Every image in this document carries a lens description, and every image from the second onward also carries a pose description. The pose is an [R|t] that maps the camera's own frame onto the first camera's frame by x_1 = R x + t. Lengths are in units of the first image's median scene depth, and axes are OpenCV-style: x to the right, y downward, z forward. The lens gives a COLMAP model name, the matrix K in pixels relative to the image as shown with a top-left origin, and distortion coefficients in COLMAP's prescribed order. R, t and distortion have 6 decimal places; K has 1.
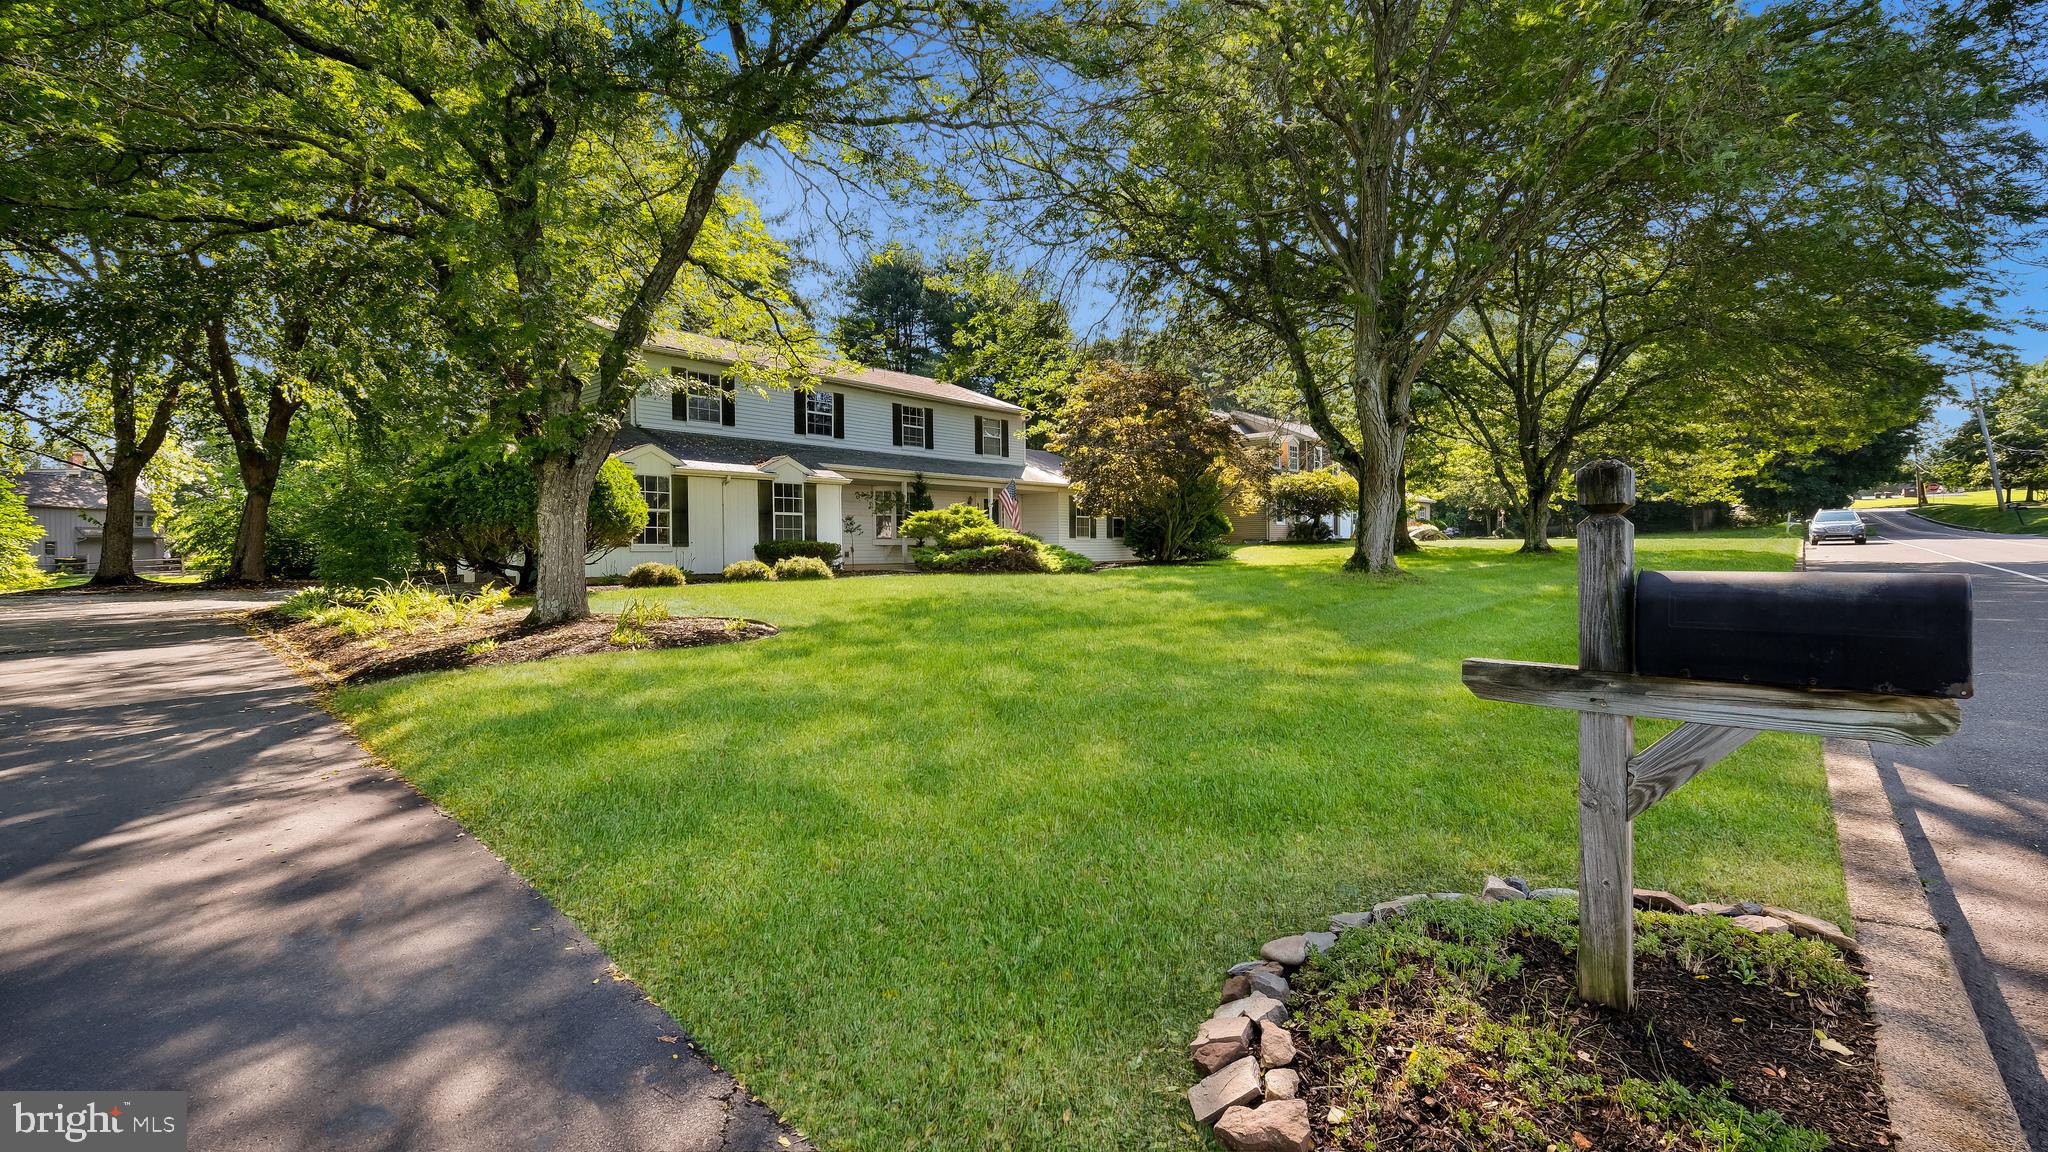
lens RADIAL K [[917.2, 0, 1035.0], [0, 917.2, 573.5], [0, 0, 1]] dist [0.001530, -0.000247]
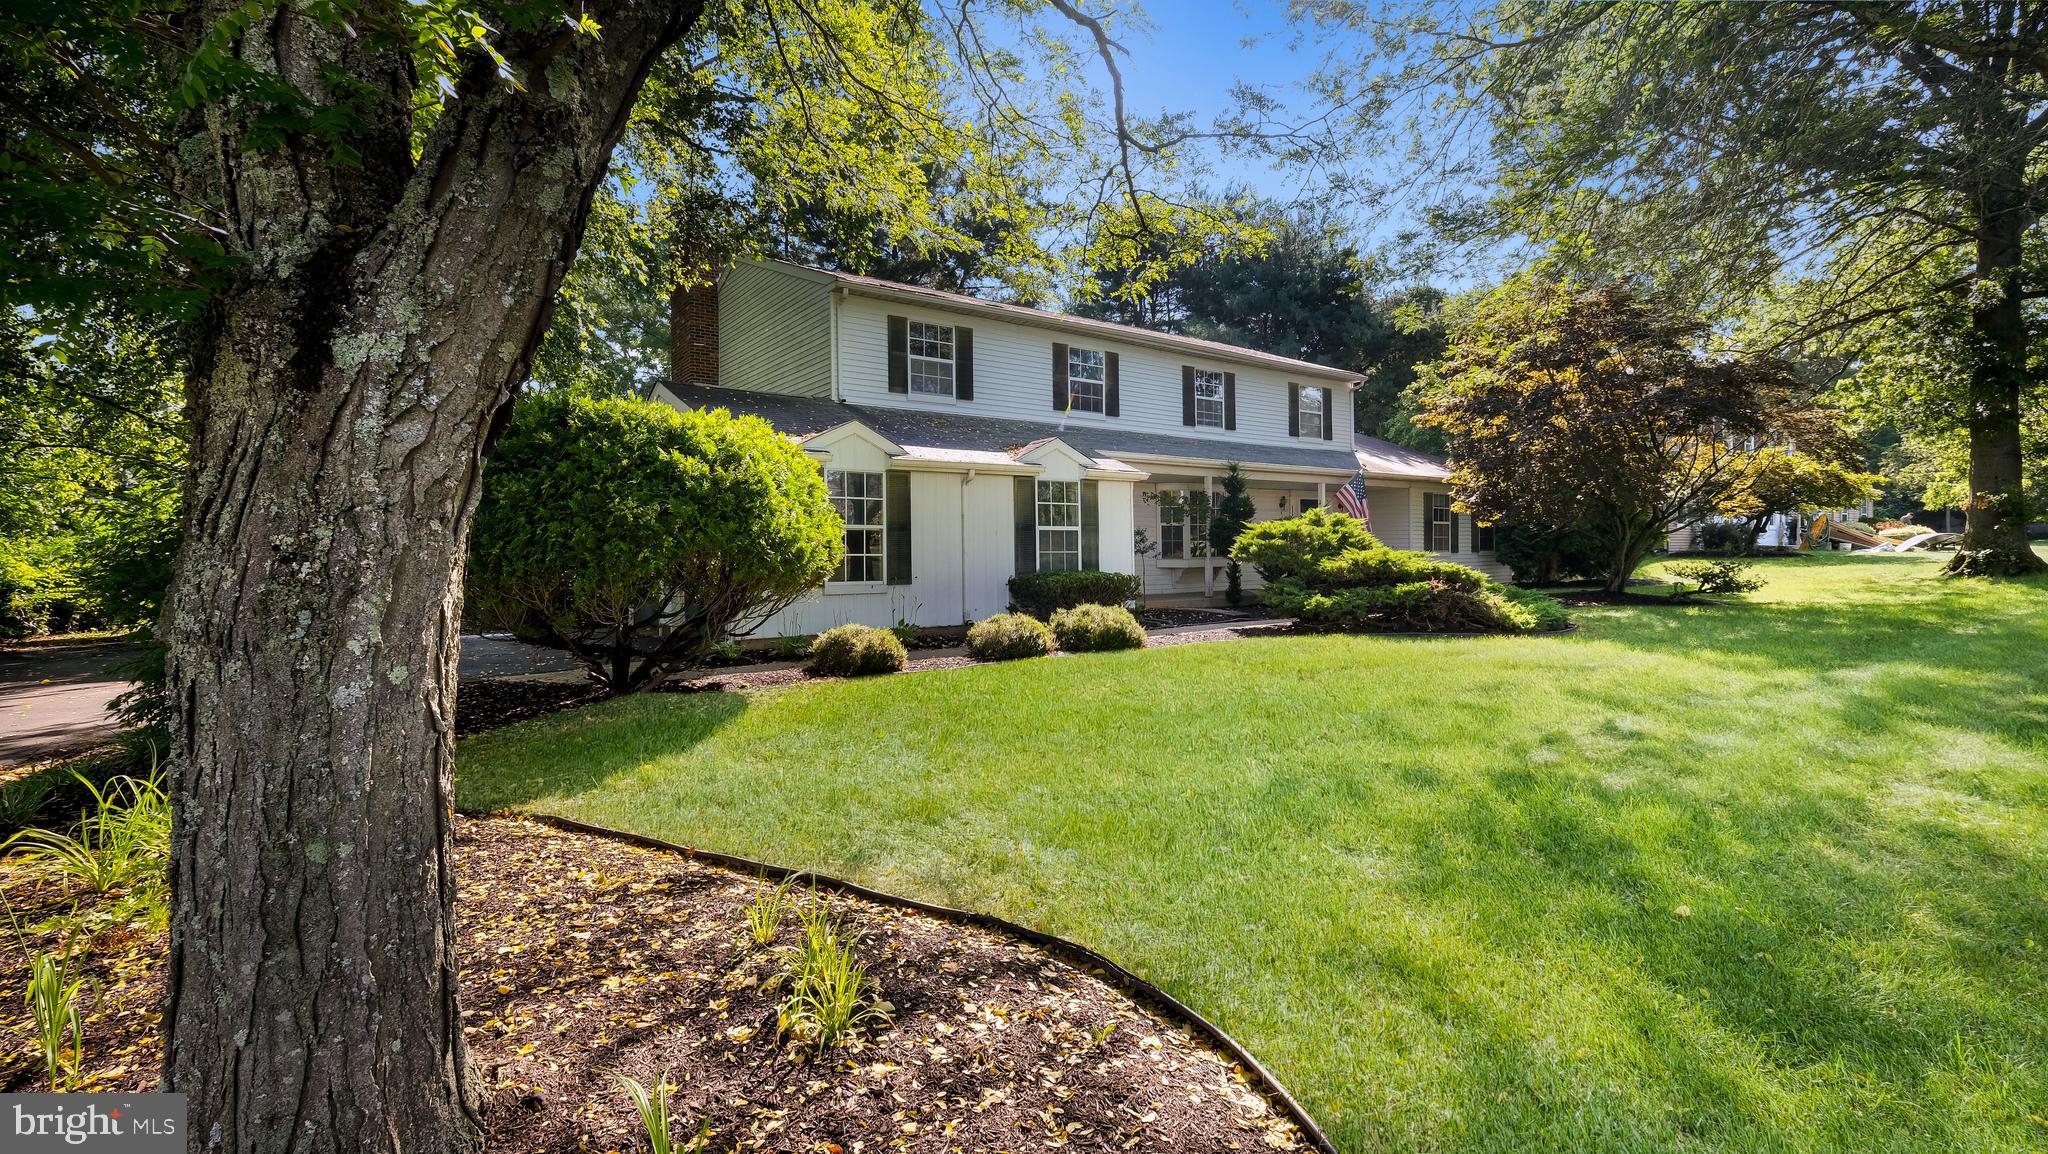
lens RADIAL K [[893.8, 0, 1020.2], [0, 893.8, 574.4], [0, 0, 1]] dist [-0.002307, -0.000052]
pose [[0.973083, 0.004339, -0.230414, -0.153560], [-0.003382, 0.999984, 0.004548, -0.036631], [0.230430, -0.003646, 0.973082, 0.395266]]
